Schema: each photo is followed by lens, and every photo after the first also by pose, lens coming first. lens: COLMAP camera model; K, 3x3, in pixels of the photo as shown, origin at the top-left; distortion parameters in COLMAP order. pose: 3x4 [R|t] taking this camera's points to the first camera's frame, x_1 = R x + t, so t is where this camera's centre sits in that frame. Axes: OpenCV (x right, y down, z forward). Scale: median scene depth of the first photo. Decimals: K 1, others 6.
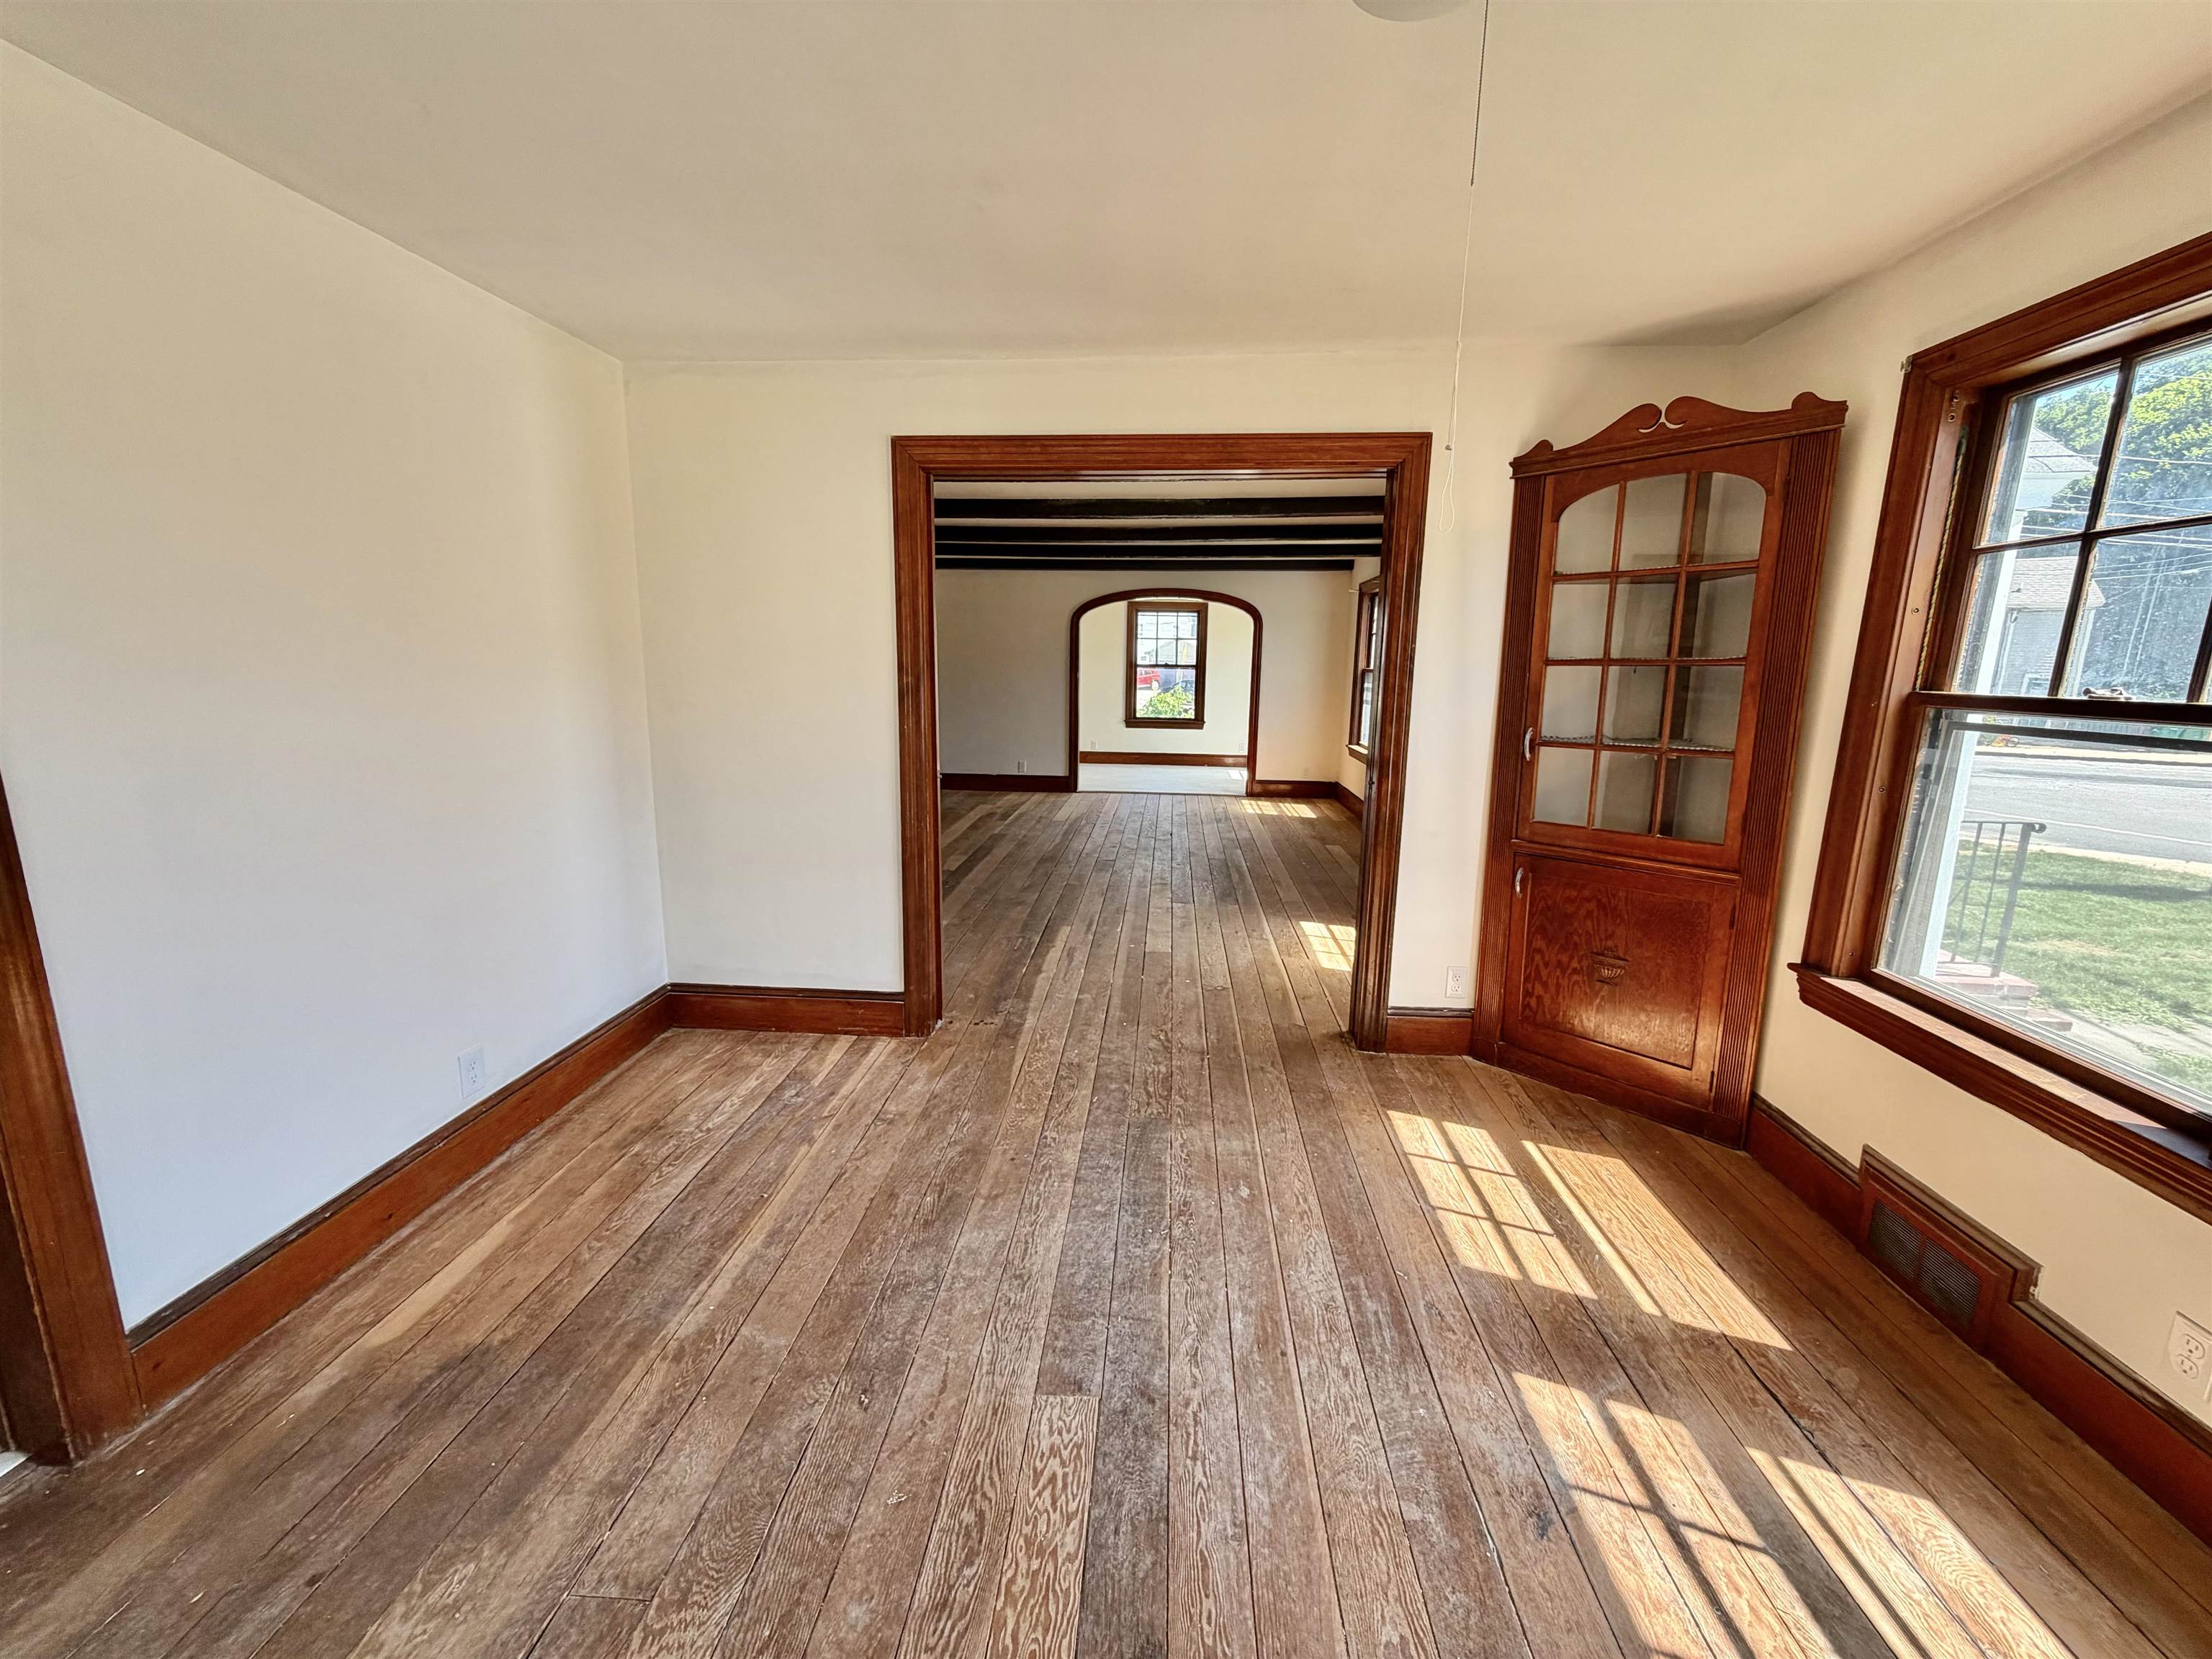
lens RADIAL K [[882.7, 0, 1113.0], [0, 882.7, 827.2], [0, 0, 1]] dist [0.000192, -0.000307]
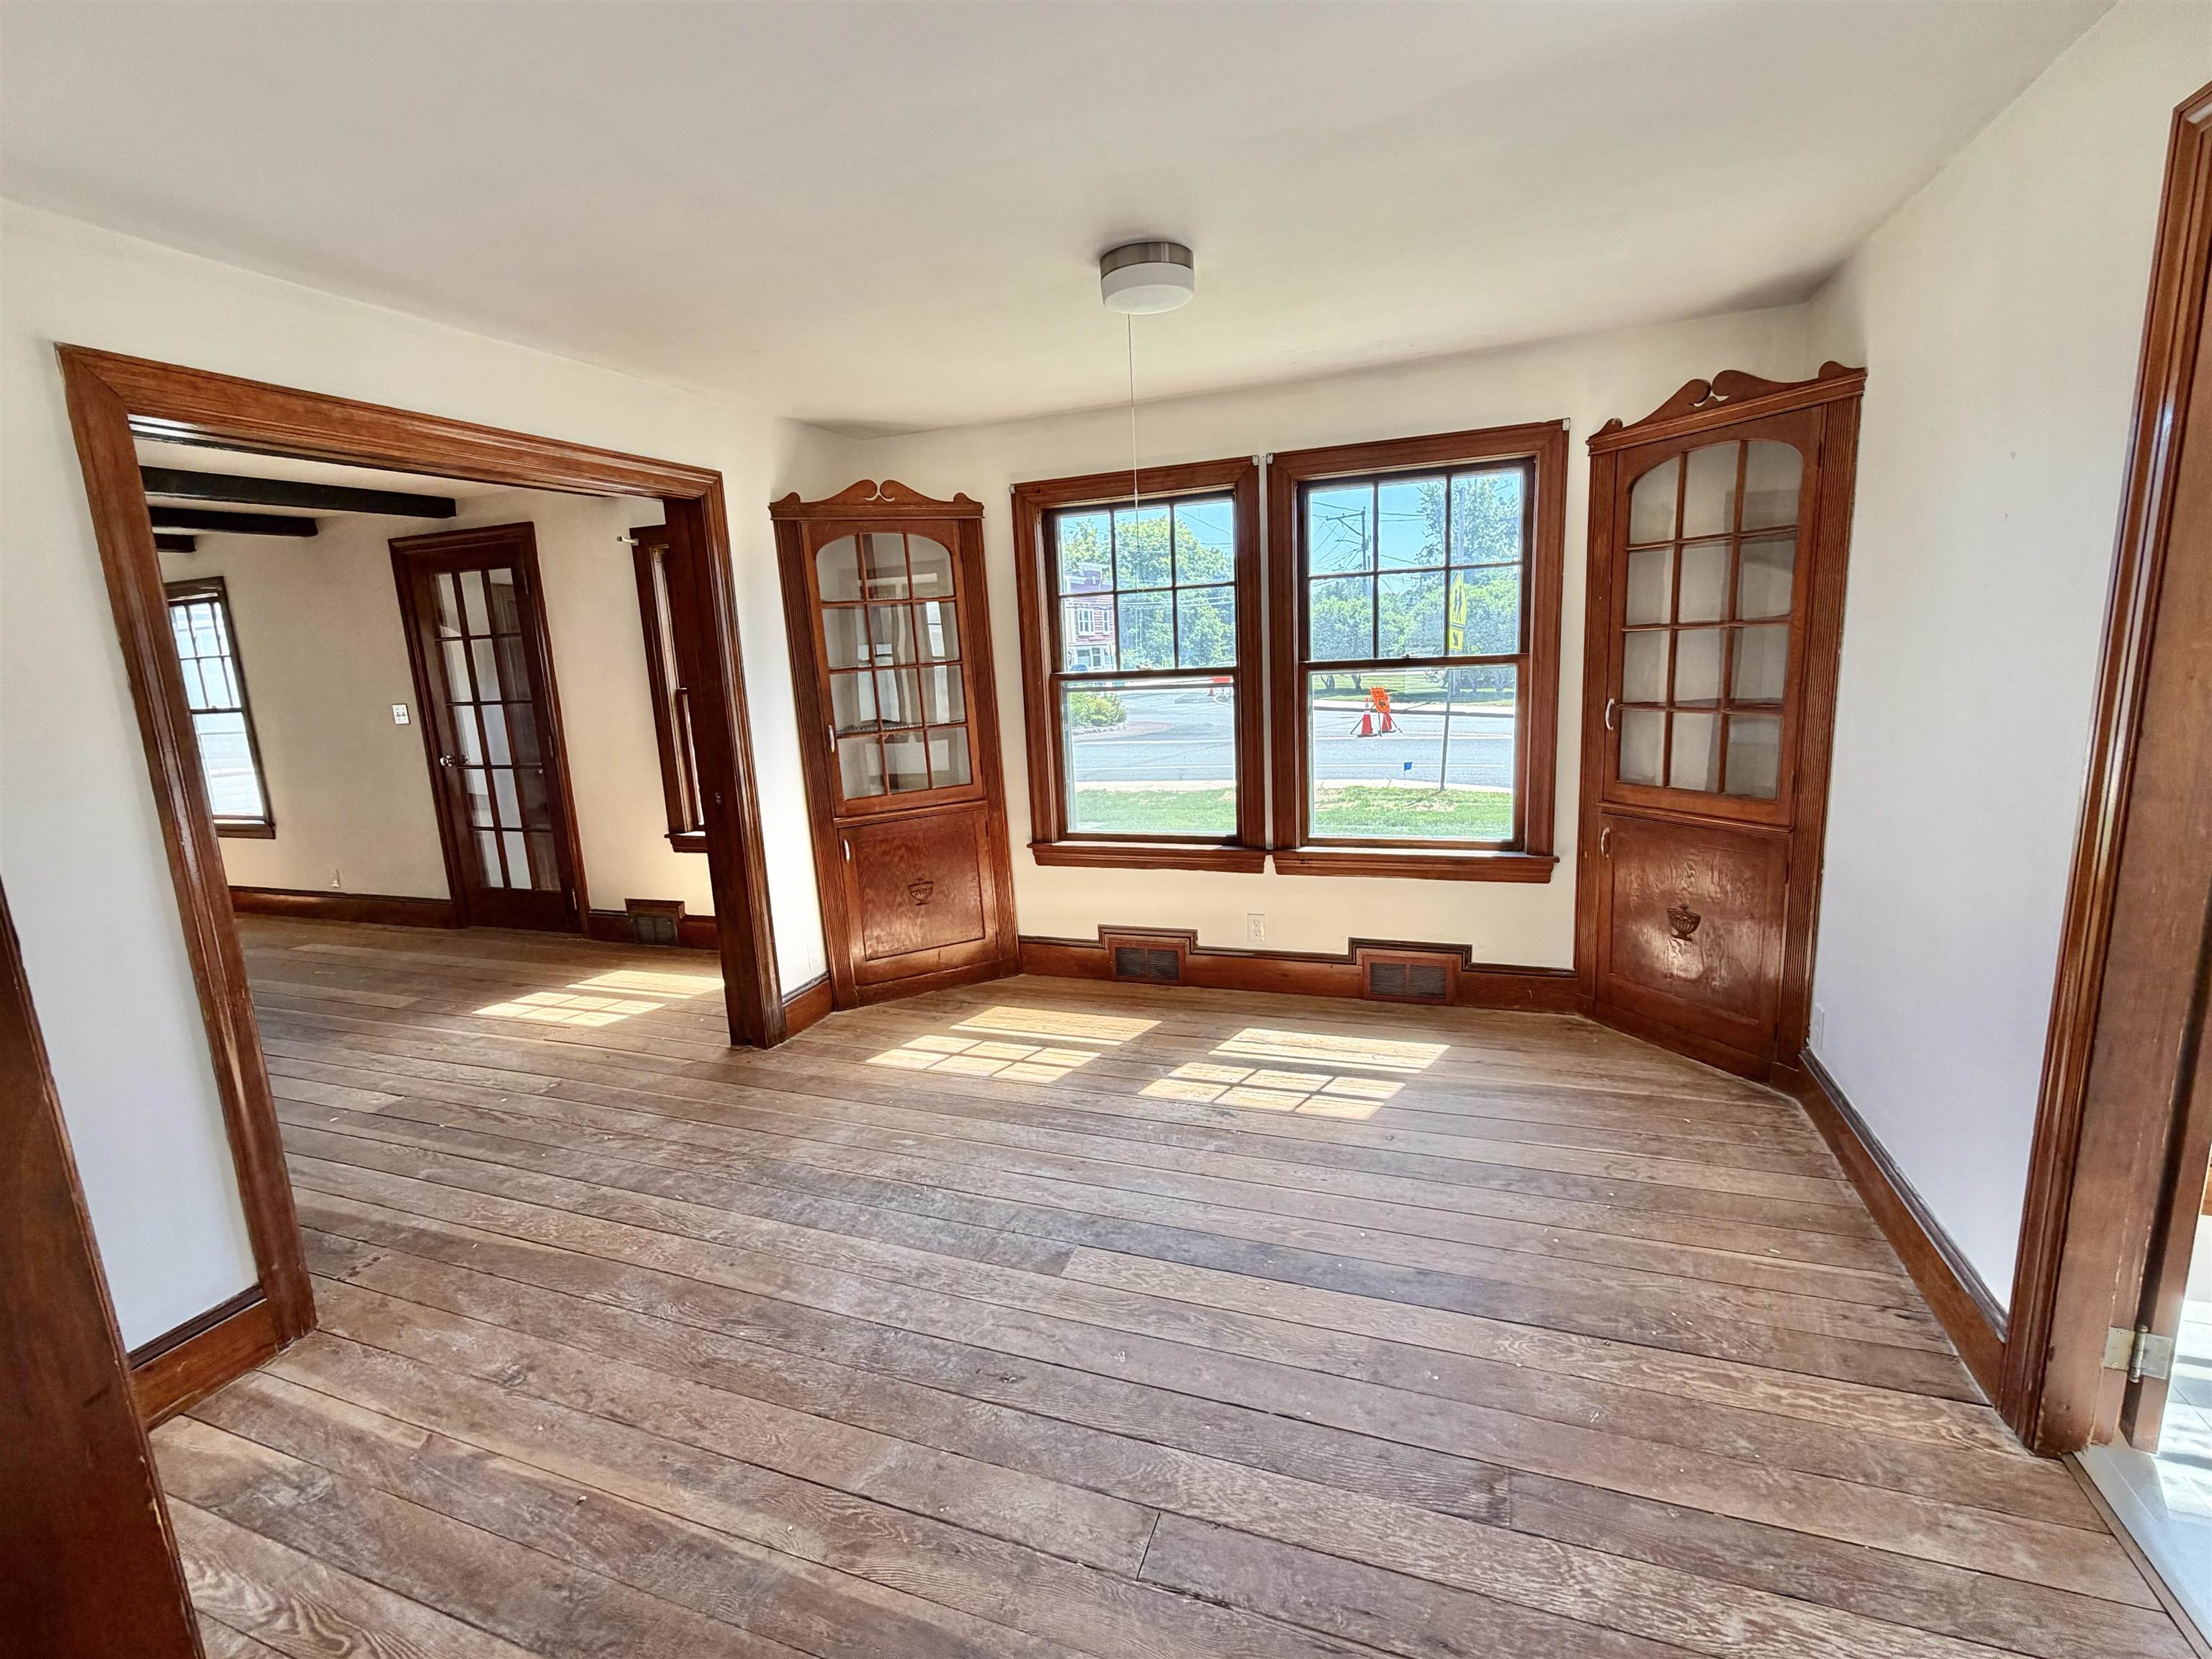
lens RADIAL K [[985.2, 0, 1107.1], [0, 985.2, 823.7], [0, 0, 1]] dist [0.000396, 0.000928]
pose [[0.284811, -0.201032, 0.937267, -0.836350], [0.232176, 0.963116, 0.136023, -0.089928], [-0.930041, 0.178870, 0.320981, 0.265648]]
